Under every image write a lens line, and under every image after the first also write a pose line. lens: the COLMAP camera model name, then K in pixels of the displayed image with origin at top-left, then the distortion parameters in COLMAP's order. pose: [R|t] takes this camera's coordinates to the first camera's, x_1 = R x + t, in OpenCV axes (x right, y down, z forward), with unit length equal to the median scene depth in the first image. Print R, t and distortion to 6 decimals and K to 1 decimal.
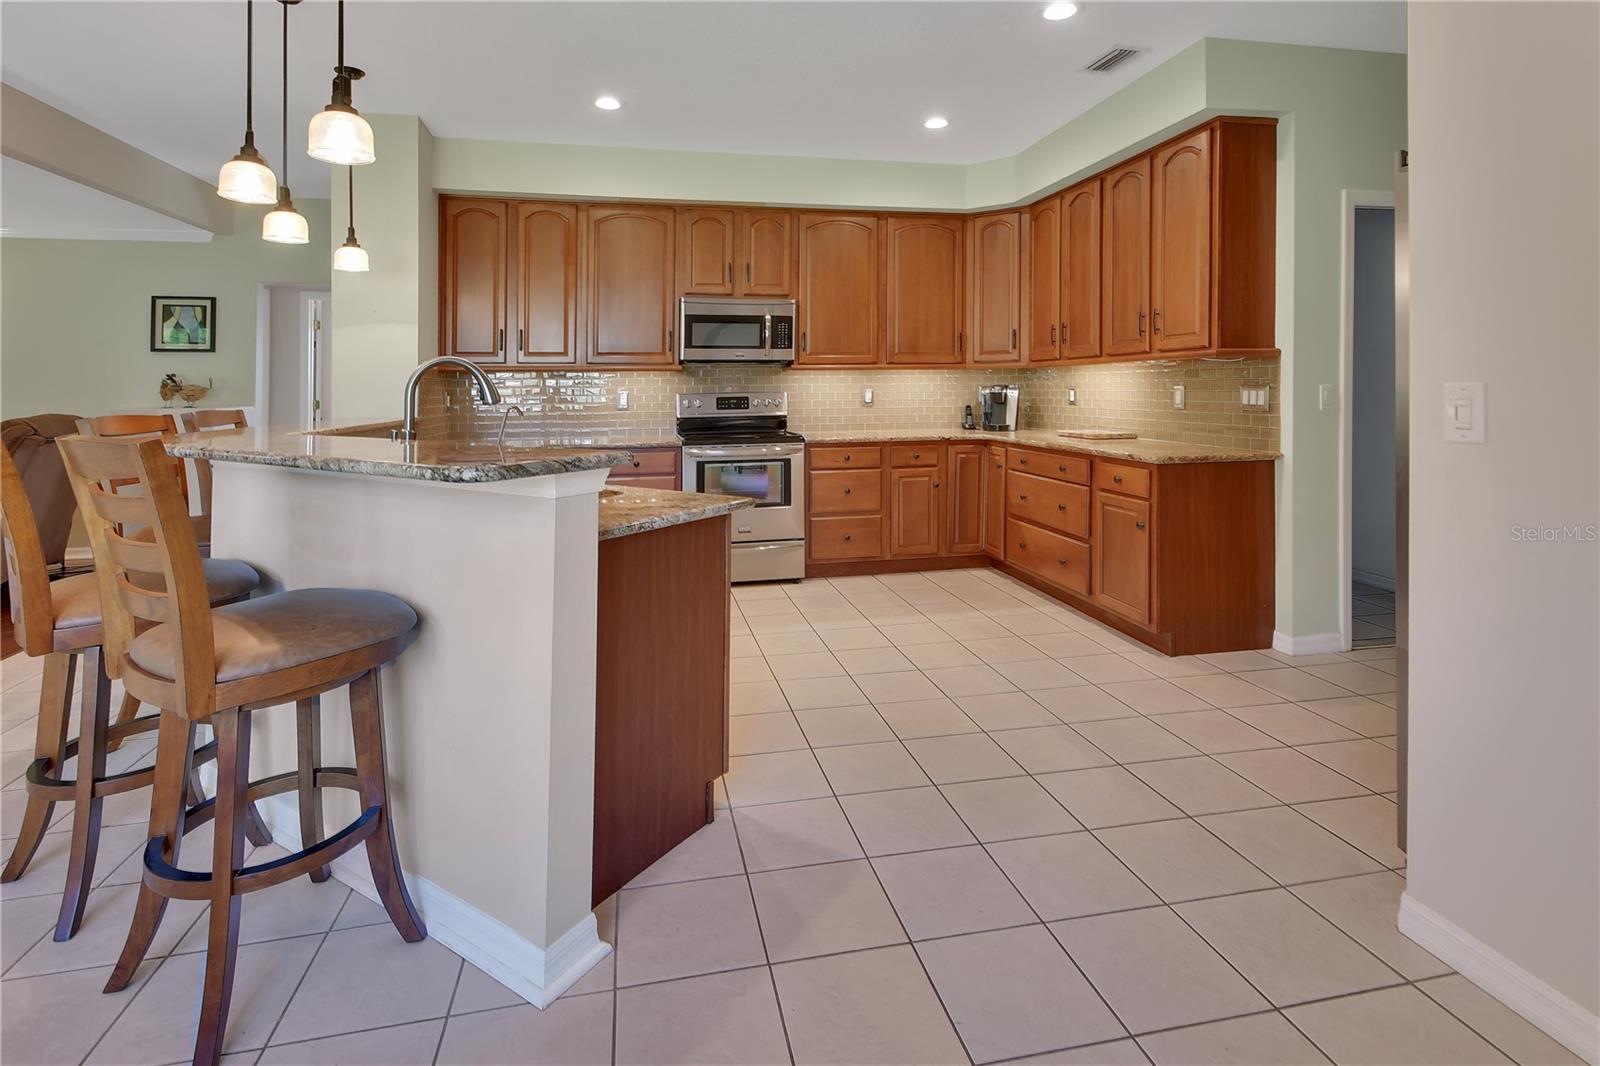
lens RADIAL K [[758.4, 0, 788.7], [0, 758.4, 432.2], [0, 0, 1]] dist [0.002336, -0.000603]
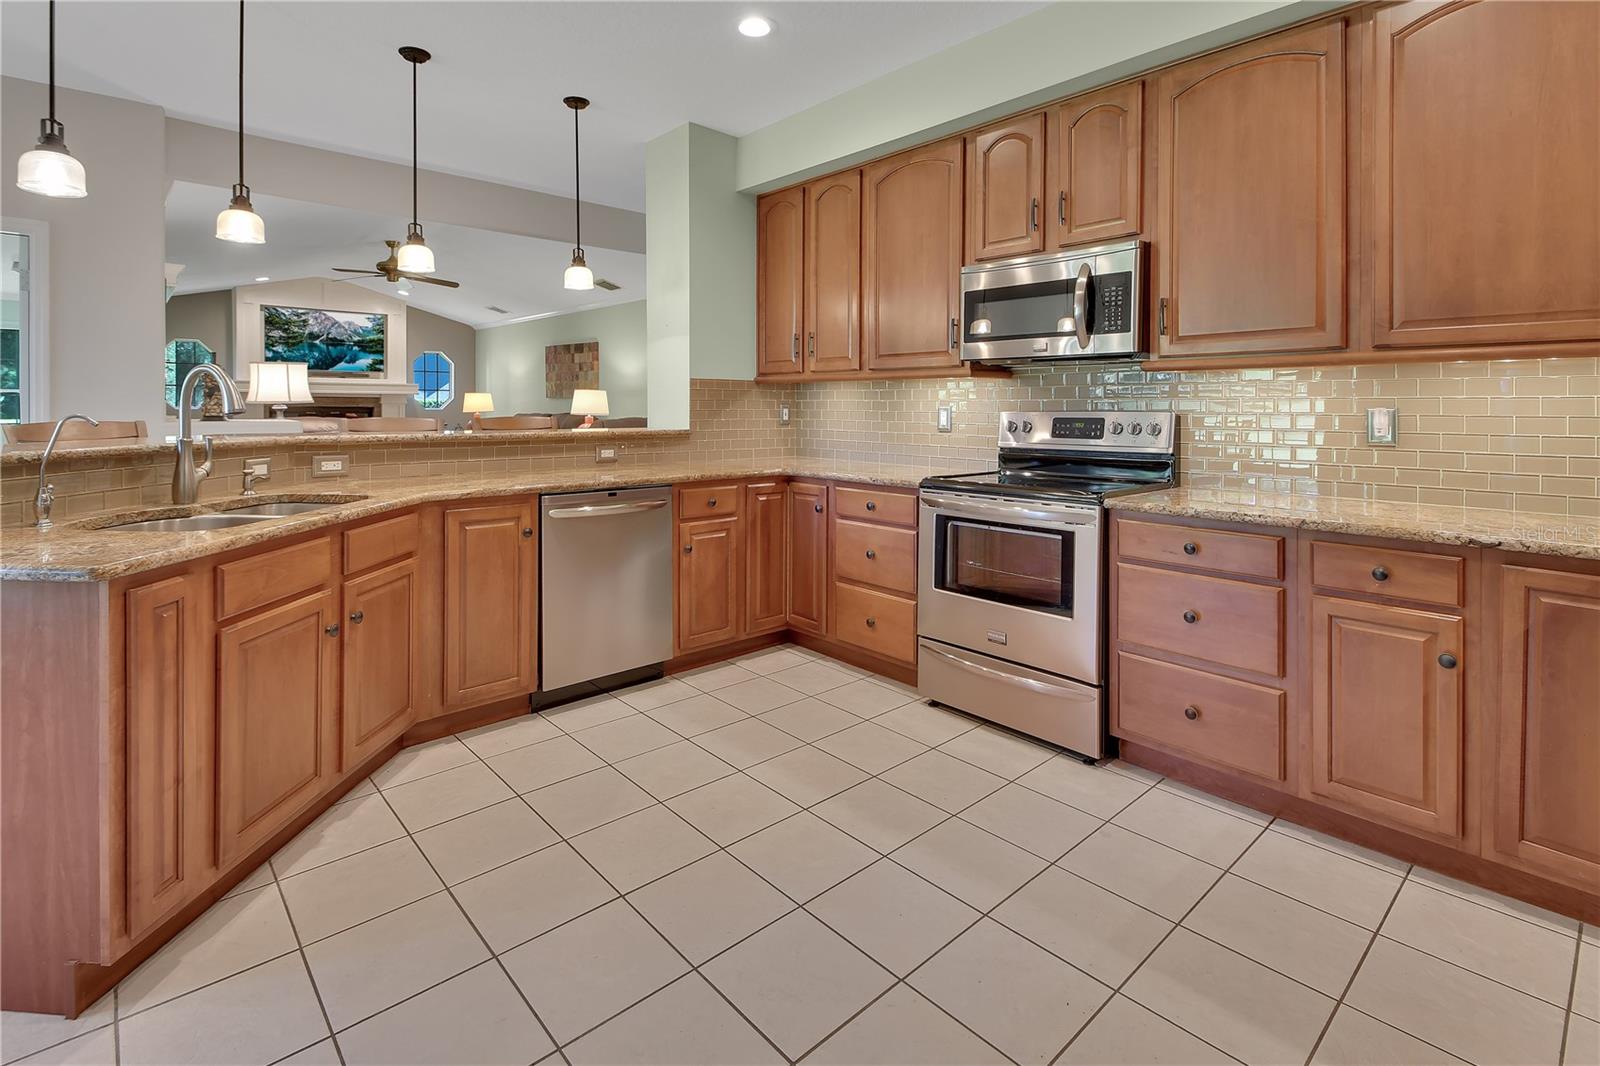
lens RADIAL K [[758.4, 0, 788.7], [0, 758.4, 432.2], [0, 0, 1]] dist [0.002336, -0.000603]
pose [[0.503664, 0.038472, -0.863043, 0.354885], [-0.059202, 0.998196, 0.009947, -0.029082], [0.861869, 0.046084, 0.505033, 0.522530]]
